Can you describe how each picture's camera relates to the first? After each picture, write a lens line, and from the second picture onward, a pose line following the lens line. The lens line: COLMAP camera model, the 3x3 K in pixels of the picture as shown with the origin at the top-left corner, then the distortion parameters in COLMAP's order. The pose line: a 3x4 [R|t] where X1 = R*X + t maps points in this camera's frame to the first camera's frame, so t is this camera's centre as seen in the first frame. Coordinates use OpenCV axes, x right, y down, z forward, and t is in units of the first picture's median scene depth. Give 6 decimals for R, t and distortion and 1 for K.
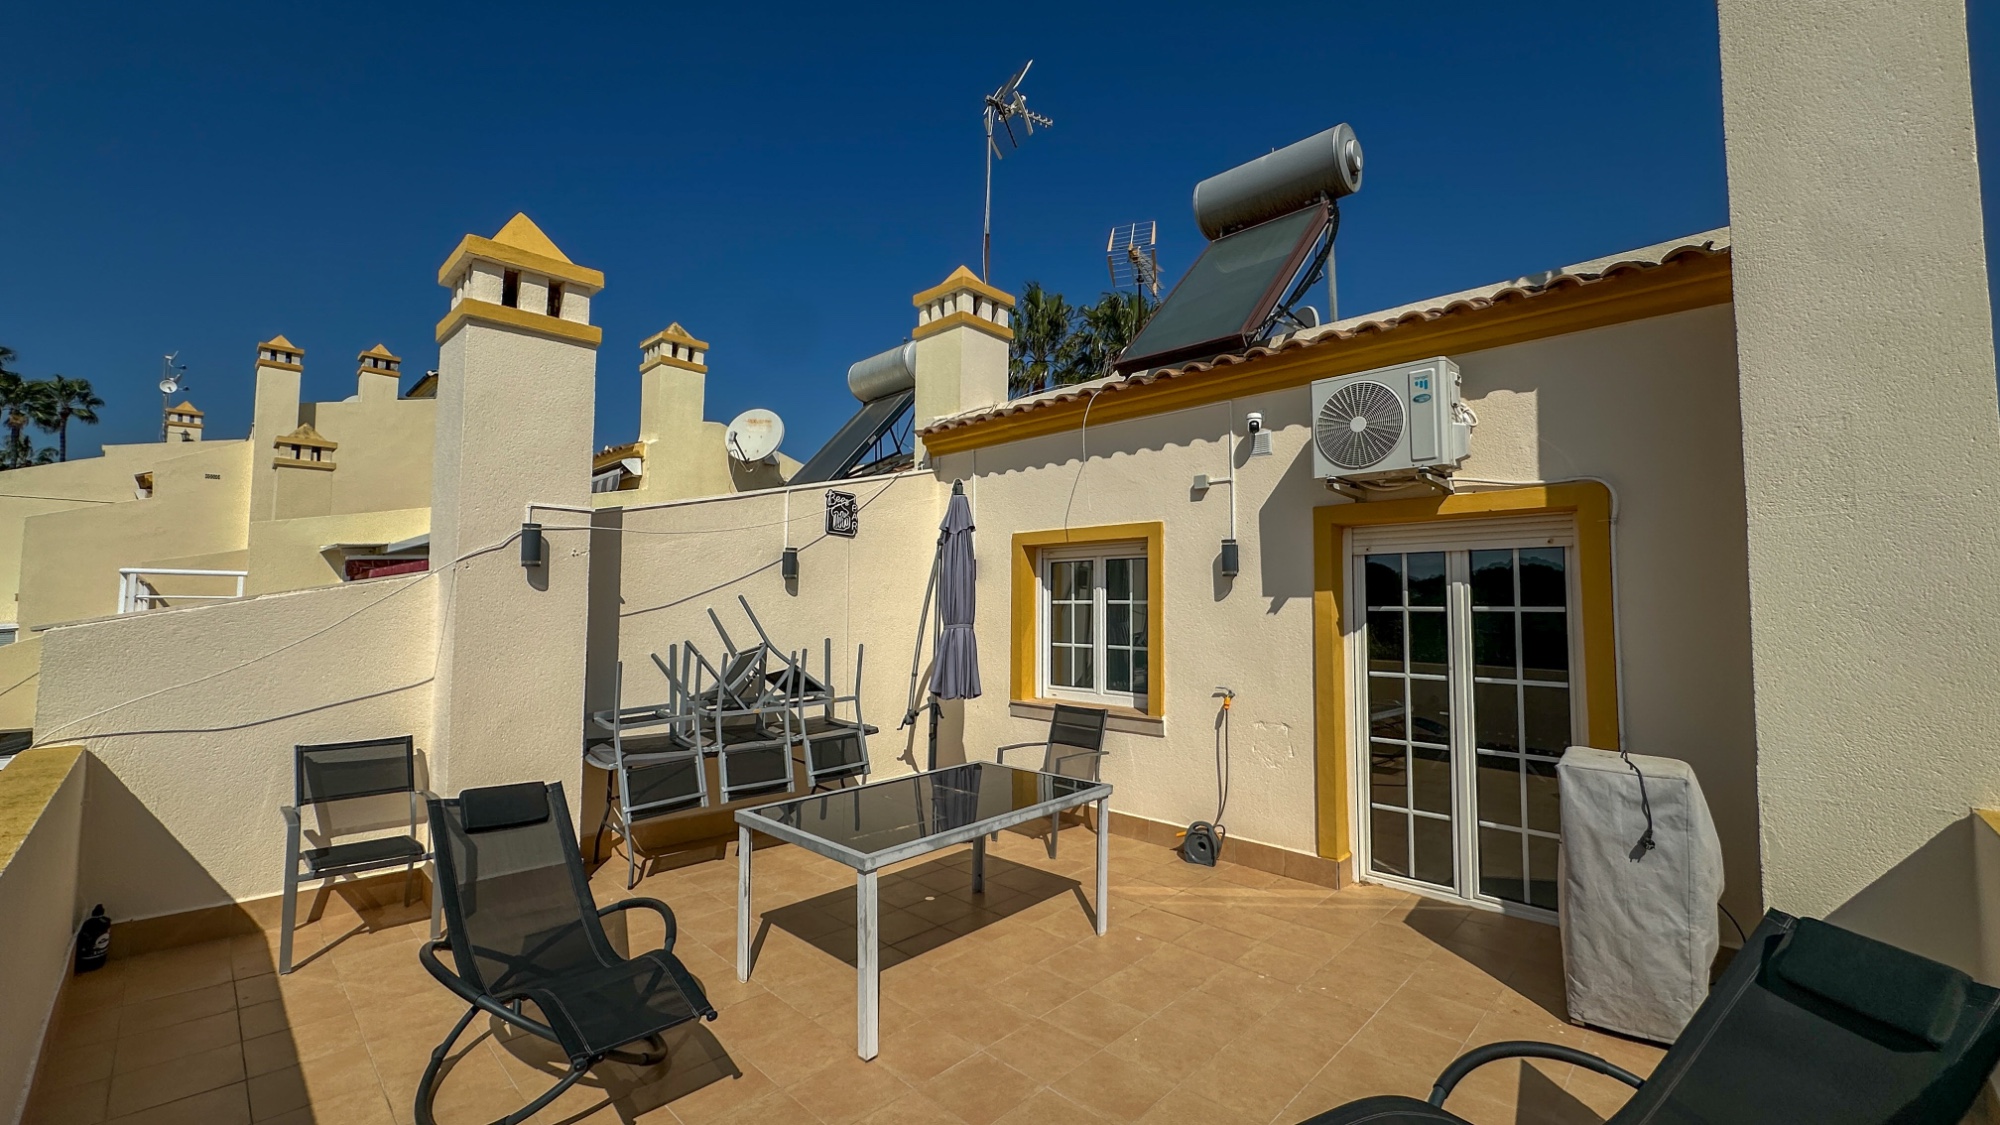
lens RADIAL K [[796.1, 0, 1000.9], [0, 796.1, 558.7], [0, 0, 1]] dist [-0.000767, 0.000551]
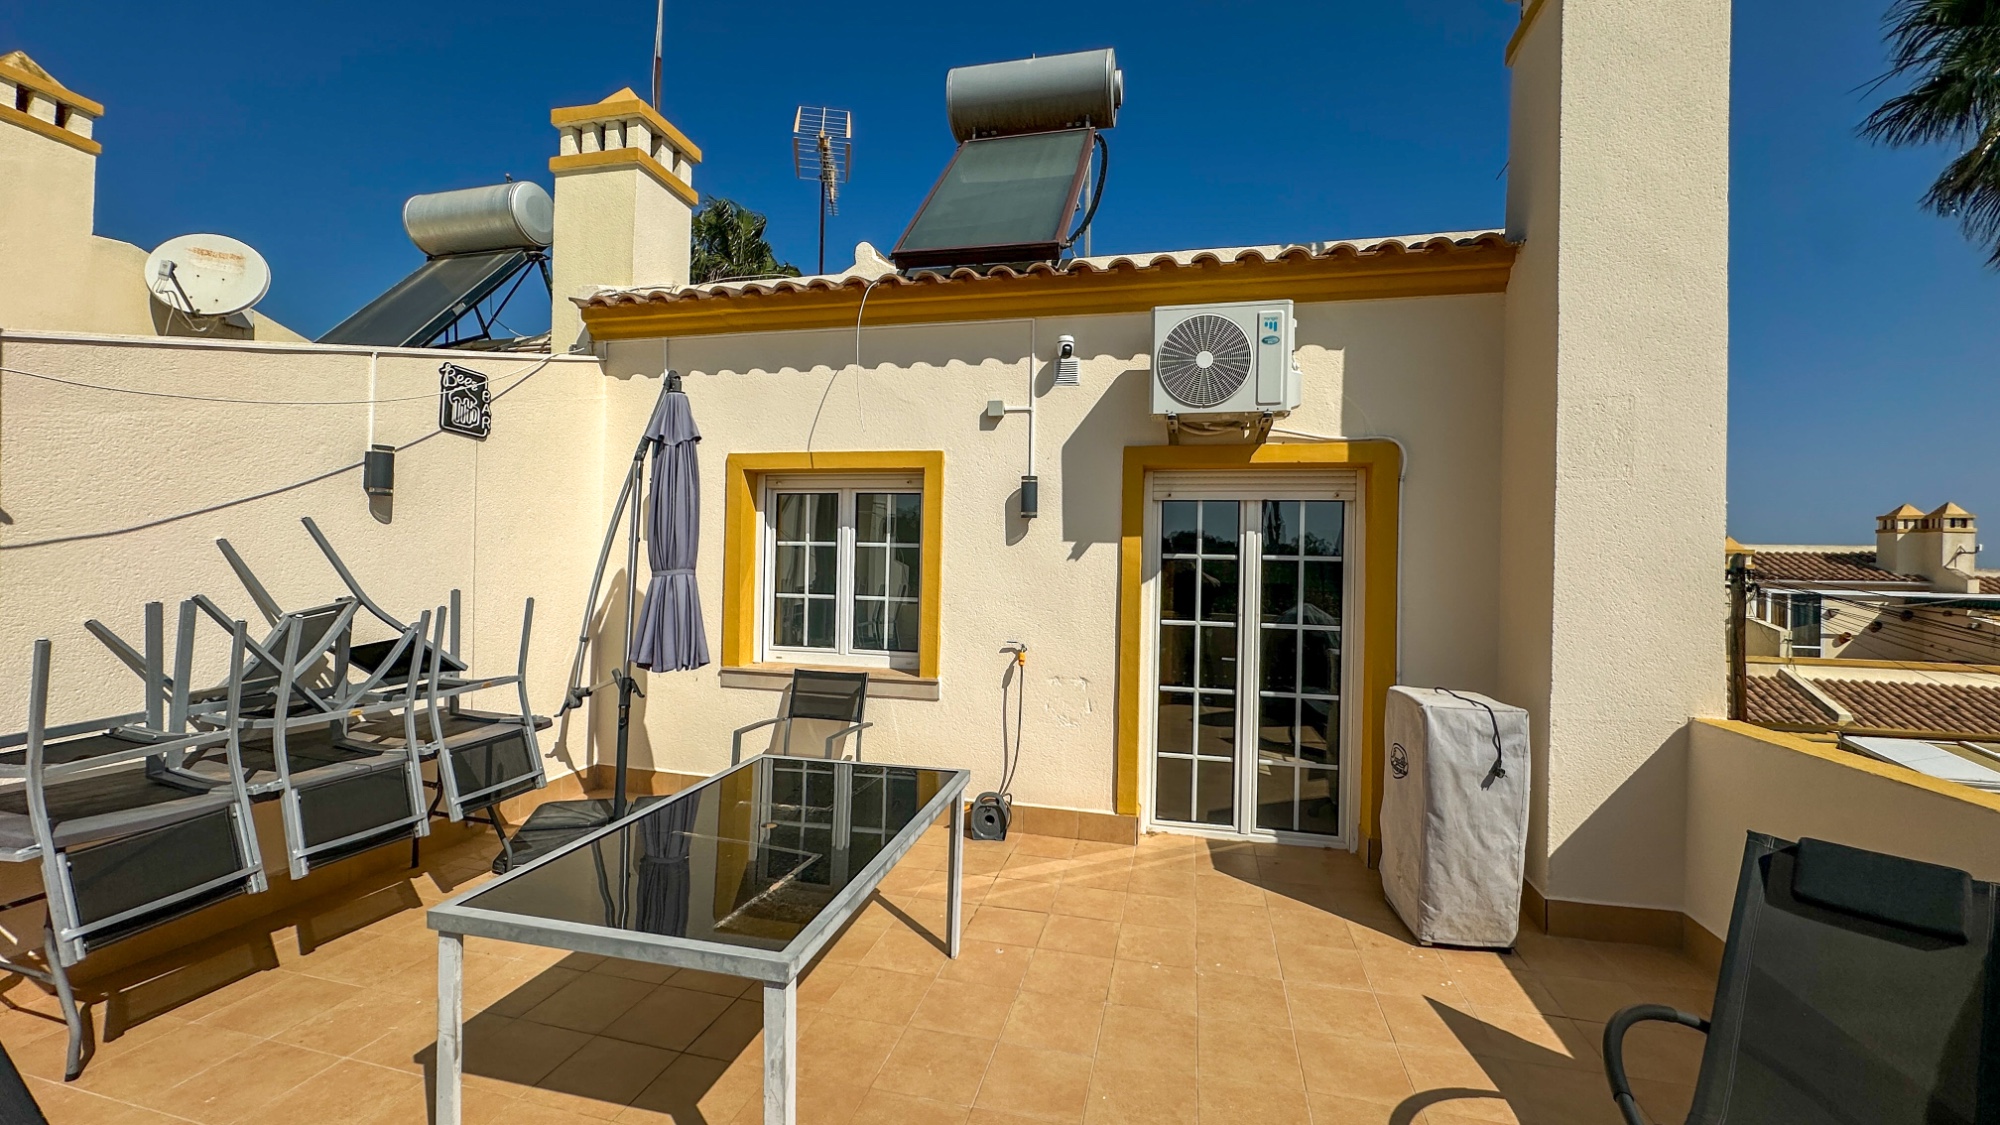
lens RADIAL K [[796.1, 0, 1000.9], [0, 796.1, 558.7], [0, 0, 1]] dist [-0.000767, 0.000551]
pose [[0.859487, 0.014194, 0.510961, -0.207678], [-0.046789, 0.997603, 0.050990, 0.025719], [-0.509012, -0.067733, 0.858090, 0.265513]]
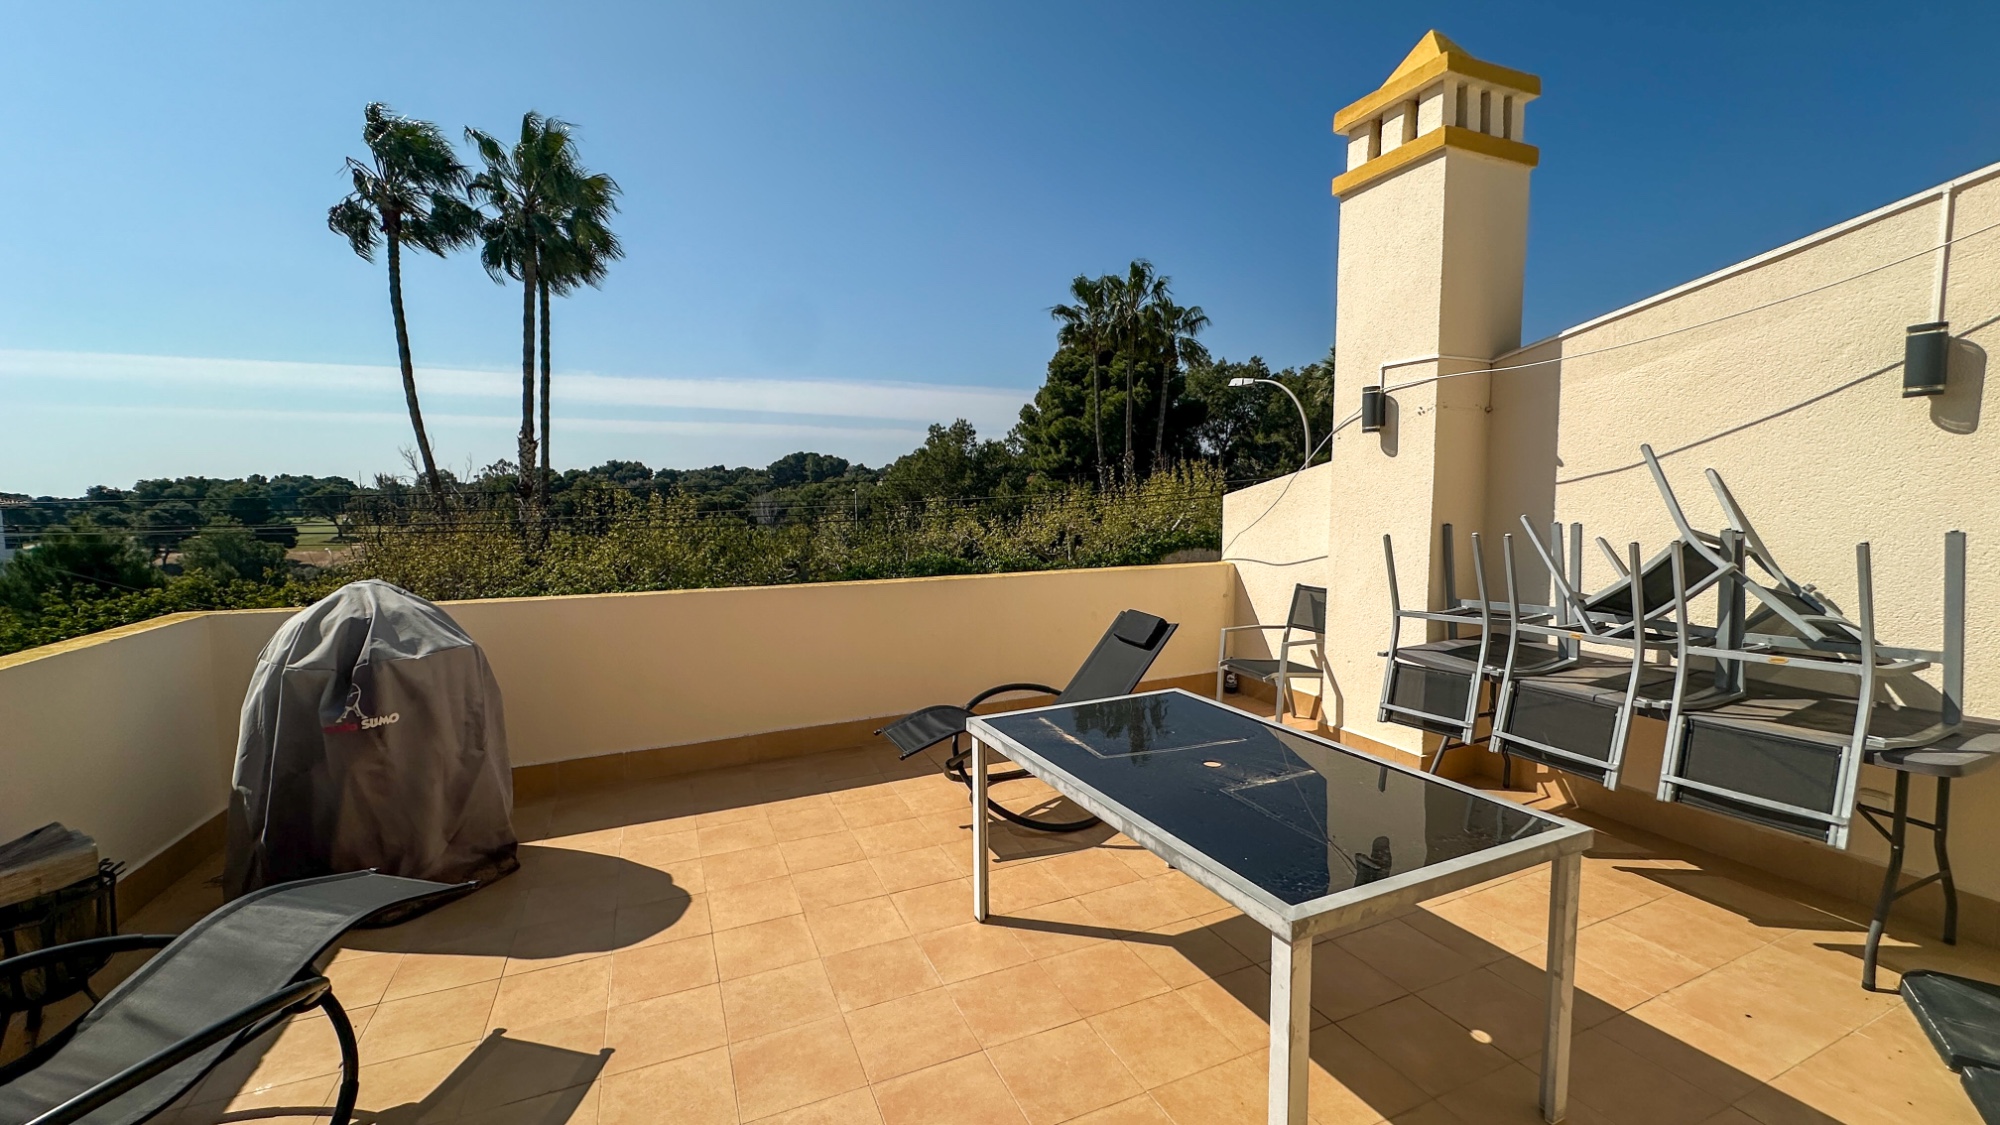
lens RADIAL K [[793.8, 0, 1003.1], [0, 793.8, 557.3], [0, 0, 1]] dist [-0.001155, 0.000030]
pose [[-0.371983, 0.067811, -0.925759, 0.434629], [0.058047, 0.997075, 0.049710, 0.080227], [0.926423, -0.035246, -0.374831, 0.865102]]
